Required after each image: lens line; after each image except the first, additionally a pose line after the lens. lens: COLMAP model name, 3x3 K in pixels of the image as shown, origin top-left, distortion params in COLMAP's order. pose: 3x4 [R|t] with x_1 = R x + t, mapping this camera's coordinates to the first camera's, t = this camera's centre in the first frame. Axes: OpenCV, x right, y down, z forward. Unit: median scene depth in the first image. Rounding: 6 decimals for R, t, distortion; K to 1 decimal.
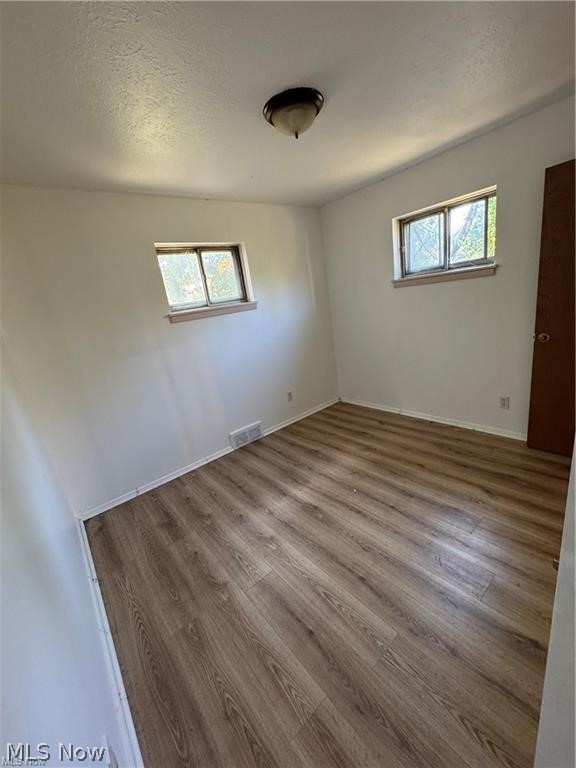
lens RADIAL K [[309.1, 0, 288.0], [0, 309.1, 384.0], [0, 0, 1]] dist [-0.002240, -0.000165]
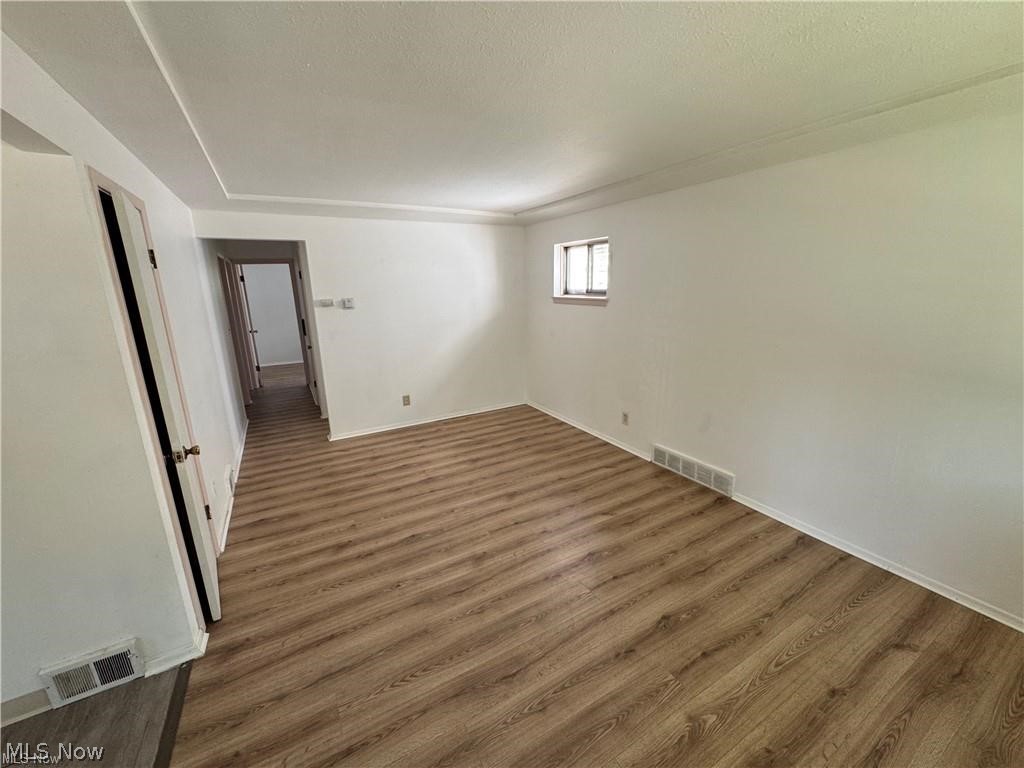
lens RADIAL K [[408.6, 0, 512.0], [0, 408.6, 384.0], [0, 0, 1]] dist [-0.001184, -0.000060]
pose [[0.165042, -0.115289, 0.979525, -0.983478], [0.260853, 0.962882, 0.069378, -0.196231], [-0.951166, 0.244062, 0.188990, 0.960597]]
